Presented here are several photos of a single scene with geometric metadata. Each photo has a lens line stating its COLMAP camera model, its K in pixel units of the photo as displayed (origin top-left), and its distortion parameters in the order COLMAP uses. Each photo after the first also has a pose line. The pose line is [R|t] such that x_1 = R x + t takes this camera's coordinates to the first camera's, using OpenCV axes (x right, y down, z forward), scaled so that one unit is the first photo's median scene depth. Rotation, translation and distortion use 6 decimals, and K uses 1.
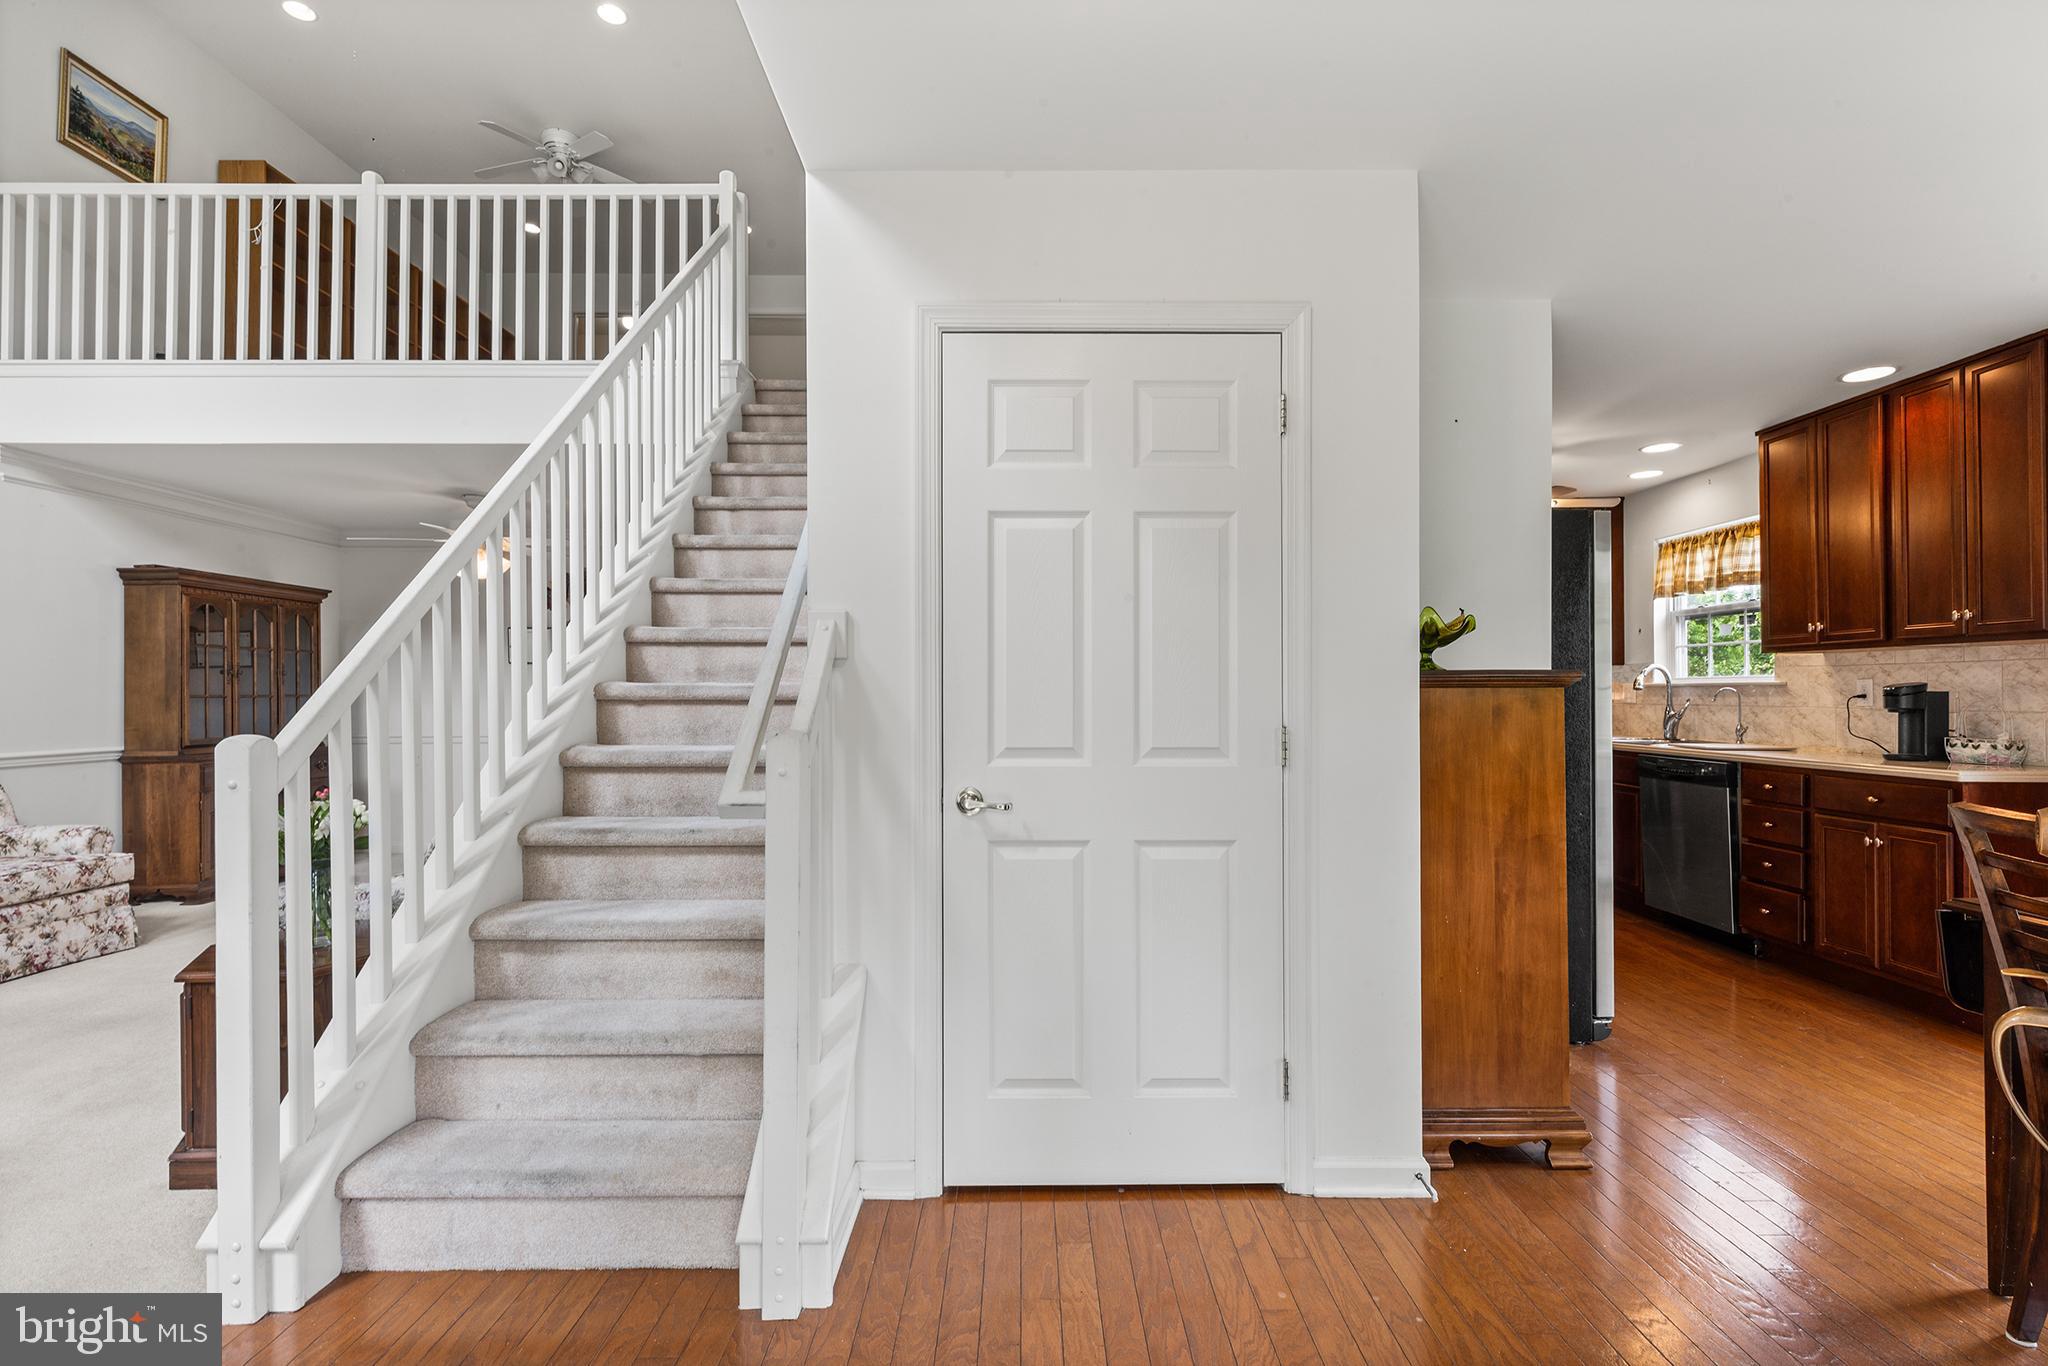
lens RADIAL K [[945.4, 0, 1029.4], [0, 945.4, 684.6], [0, 0, 1]] dist [0.003289, 0.000613]
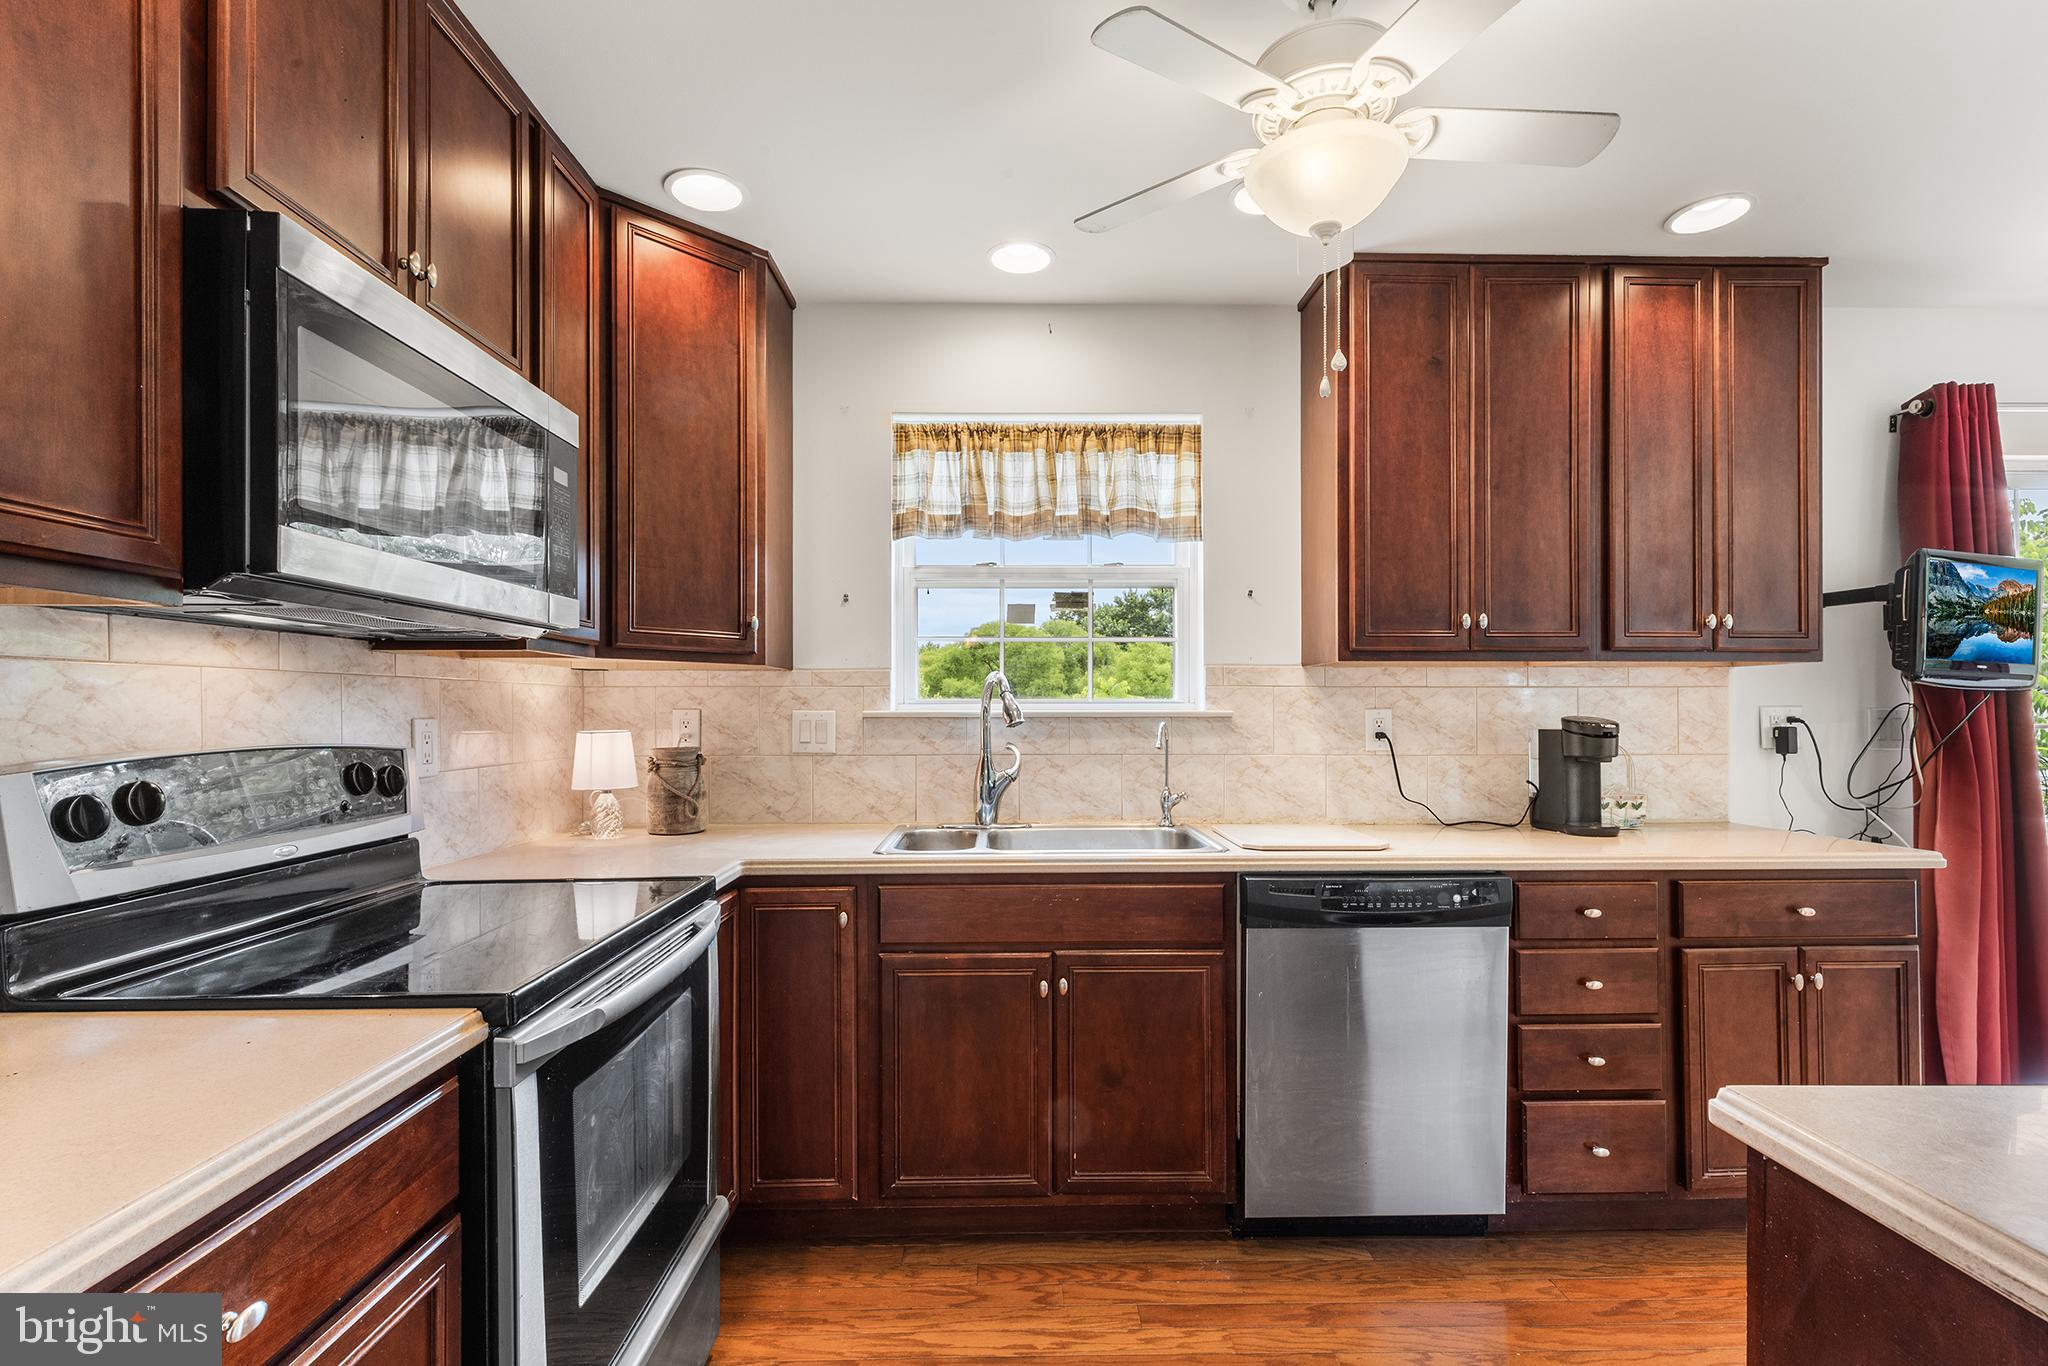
lens RADIAL K [[939.5, 0, 1026.7], [0, 939.5, 708.5], [0, 0, 1]] dist [0.002807, 0.000256]
pose [[-0.006997, 0.002837, 0.999971, 0.245741], [-0.008506, 0.999960, -0.002896, -0.002373], [-0.999939, -0.008526, -0.006972, 1.268380]]
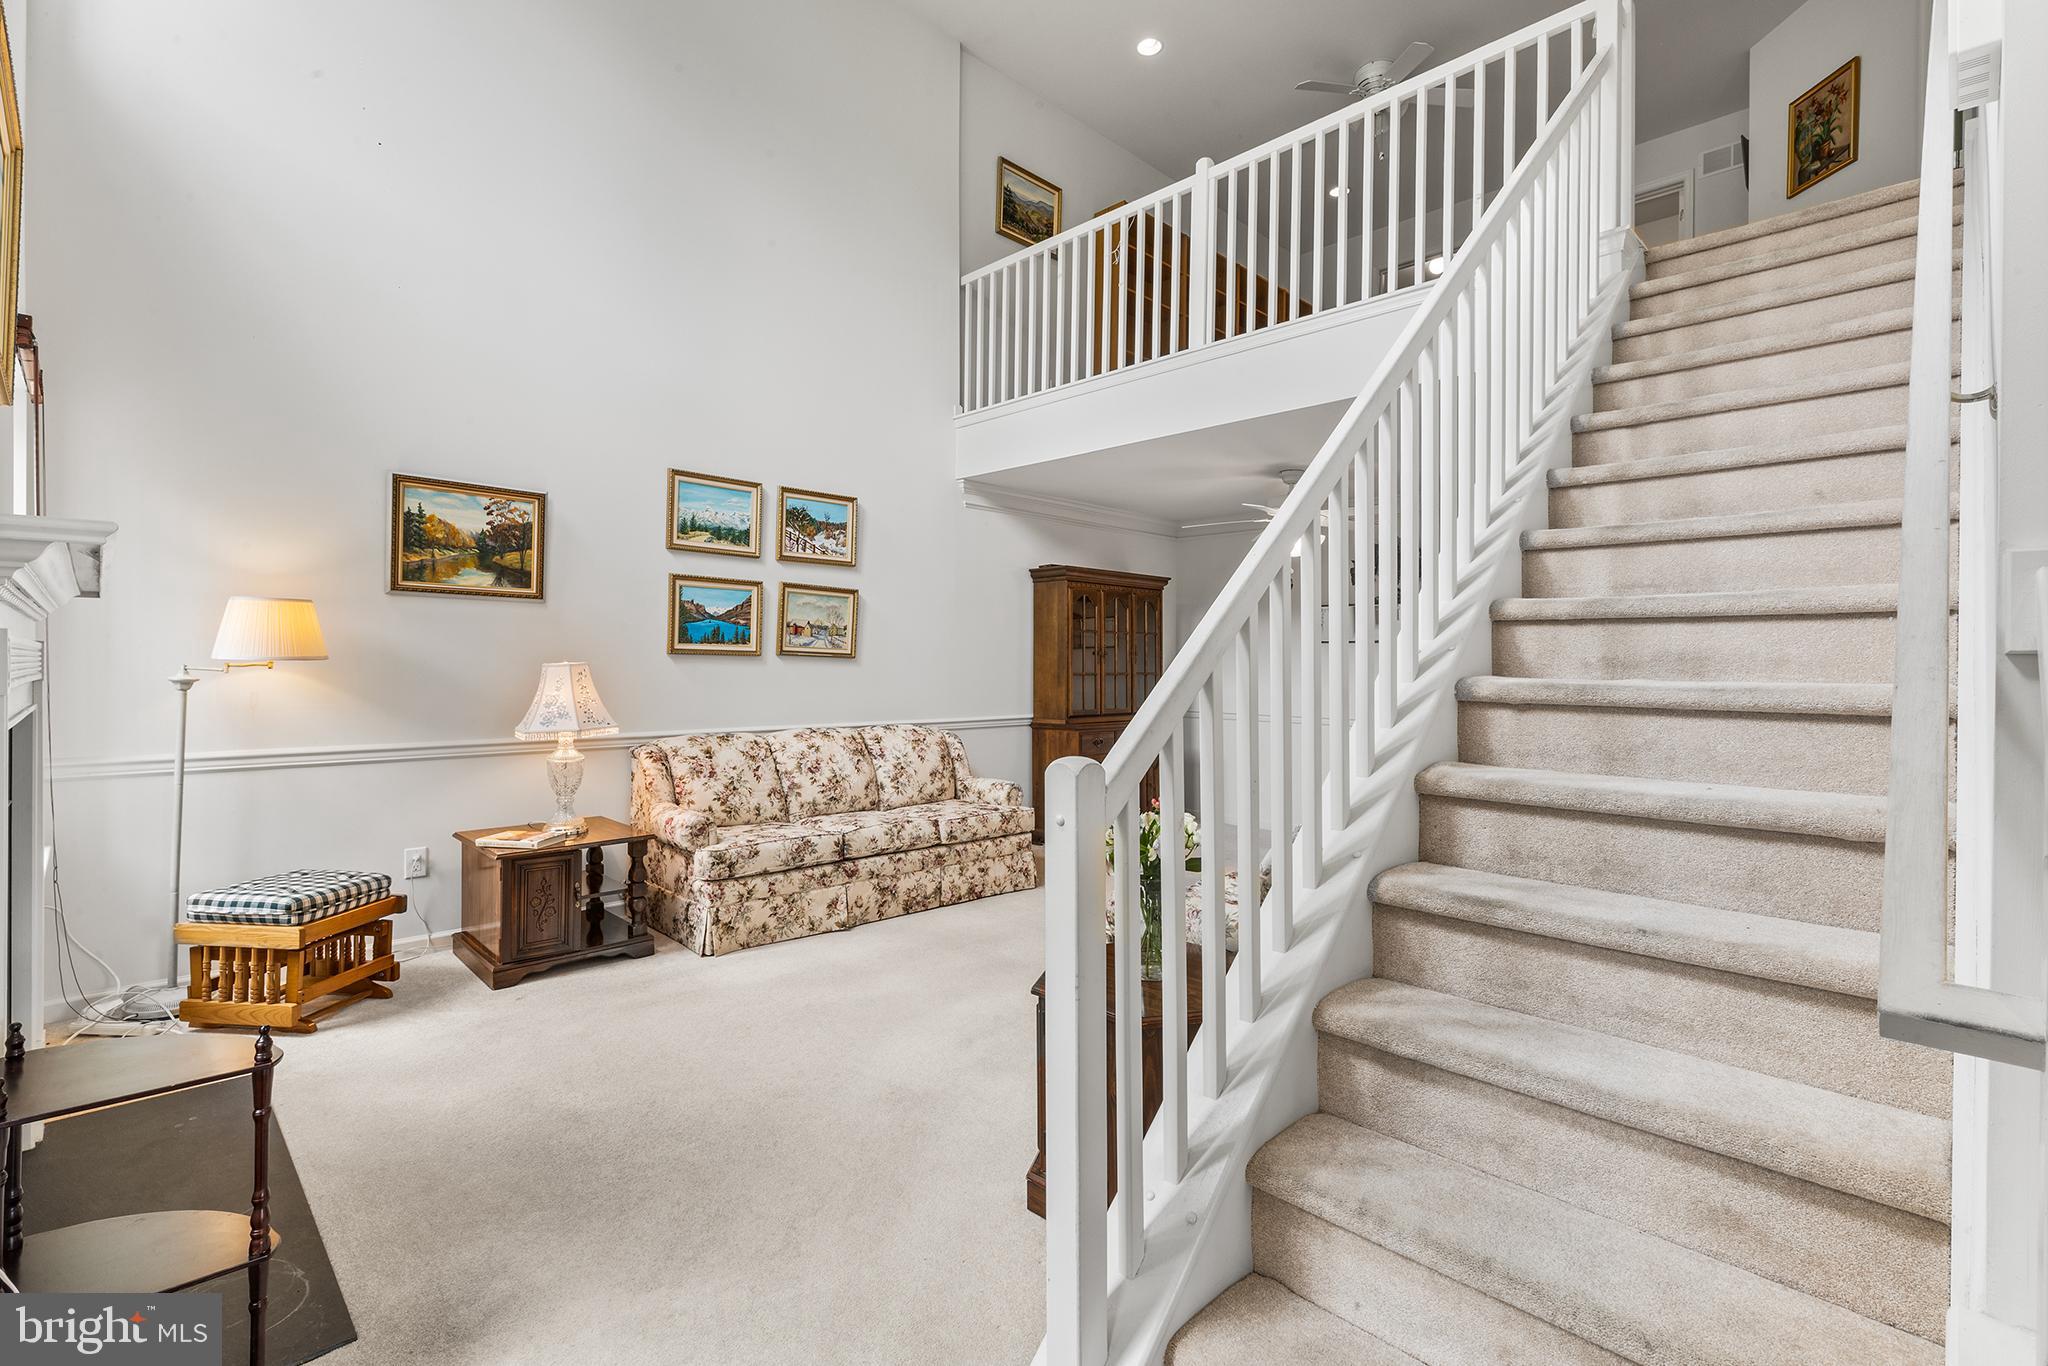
lens RADIAL K [[942.5, 0, 1028.2], [0, 942.5, 663.2], [0, 0, 1]] dist [0.003785, 0.000388]
pose [[0.705562, 0.006821, -0.708615, -0.123531], [-0.001473, 0.999966, 0.008160, -0.013521], [0.708646, -0.004713, 0.705548, 0.174705]]
